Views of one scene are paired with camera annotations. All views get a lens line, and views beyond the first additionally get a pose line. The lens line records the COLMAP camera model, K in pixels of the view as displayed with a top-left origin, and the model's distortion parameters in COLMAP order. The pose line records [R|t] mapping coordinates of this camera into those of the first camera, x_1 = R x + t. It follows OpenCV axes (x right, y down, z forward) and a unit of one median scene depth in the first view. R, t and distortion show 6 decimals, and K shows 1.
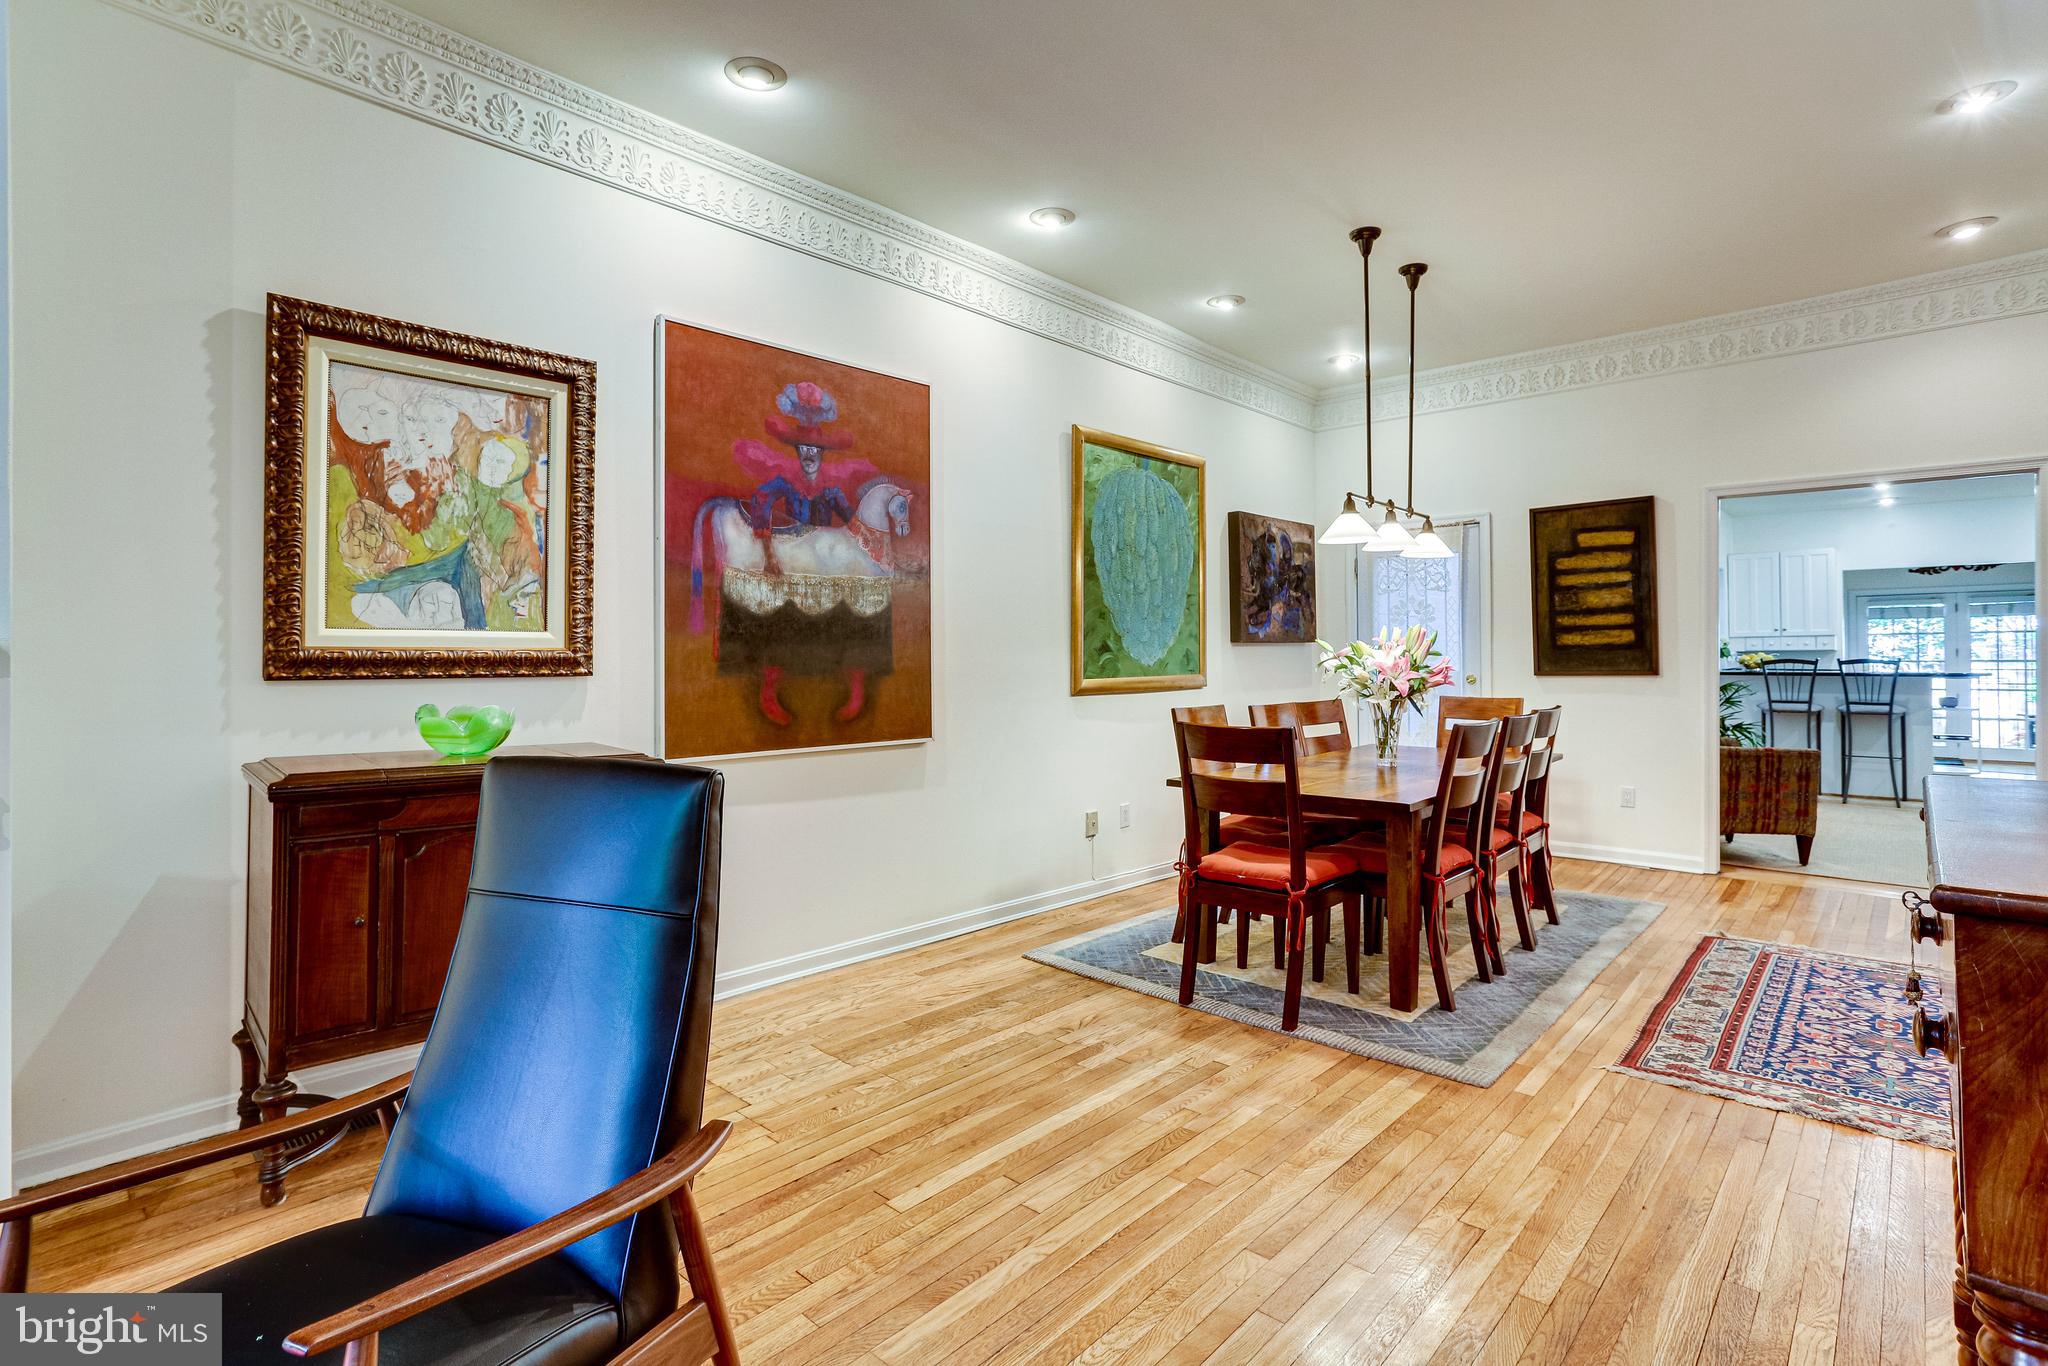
lens RADIAL K [[988.5, 0, 1040.1], [0, 988.5, 646.6], [0, 0, 1]] dist [-0.018929, 0.008733]
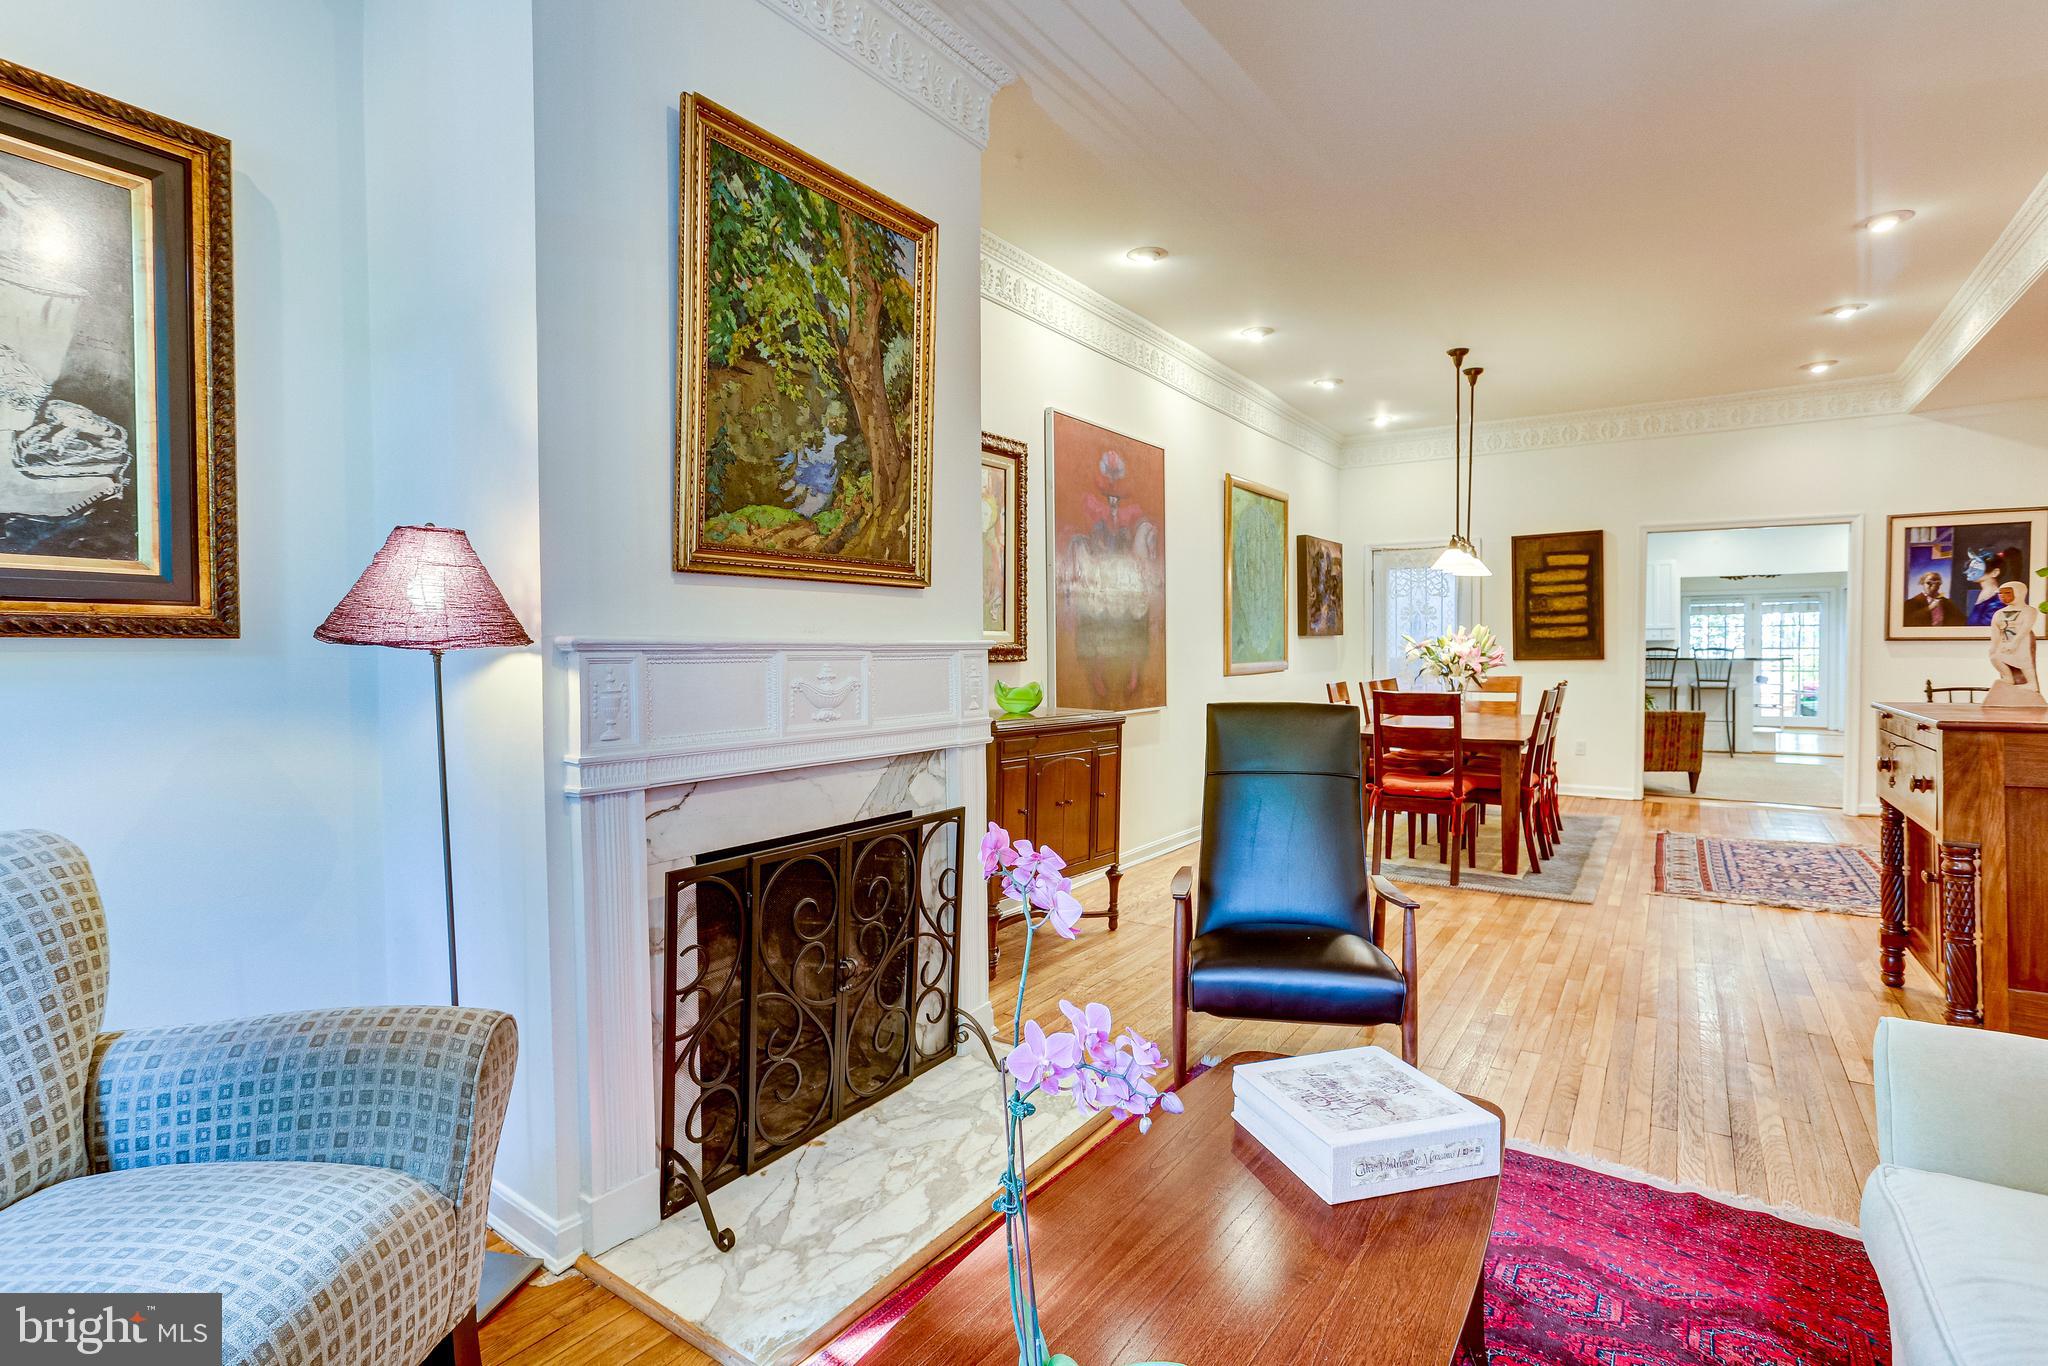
lens RADIAL K [[988.5, 0, 1045.7], [0, 988.5, 667.7], [0, 0, 1]] dist [-0.018929, 0.008733]
pose [[0.987712, -0.005373, 0.156196, -0.417049], [0.000375, 0.999488, 0.032008, -0.004750], [-0.156288, -0.031556, 0.987207, -0.285269]]
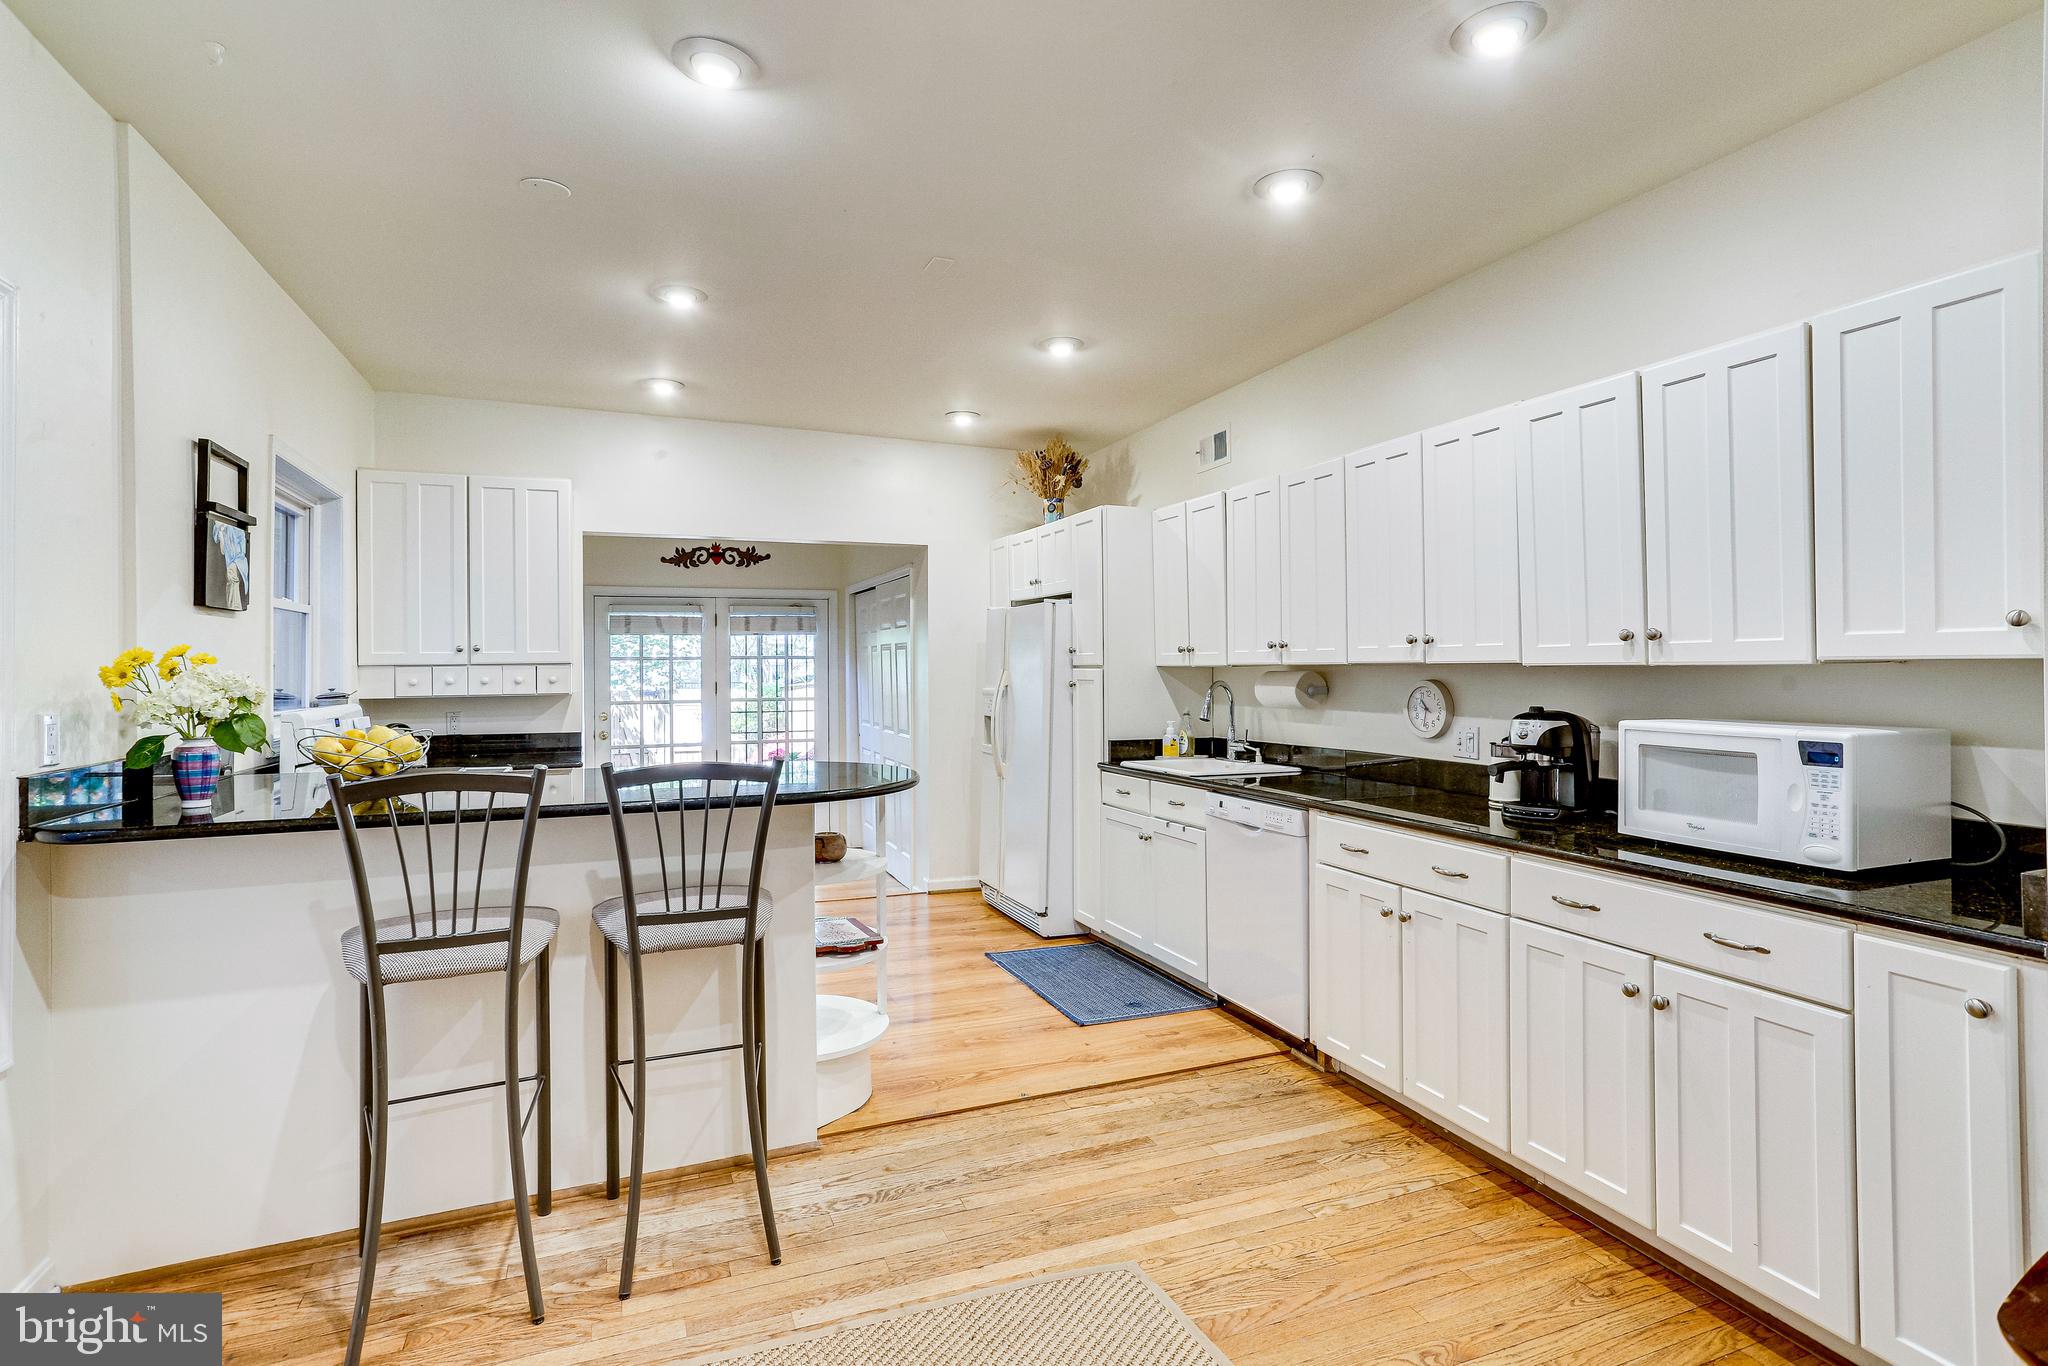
lens RADIAL K [[988.5, 0, 1006.5], [0, 988.5, 666.2], [0, 0, 1]] dist [-0.018929, 0.008733]
pose [[0.440768, 0.001109, 0.897620, 0.994957], [-0.006268, 0.999979, 0.001842, -0.025639], [-0.897599, -0.006438, 0.440765, 1.255087]]
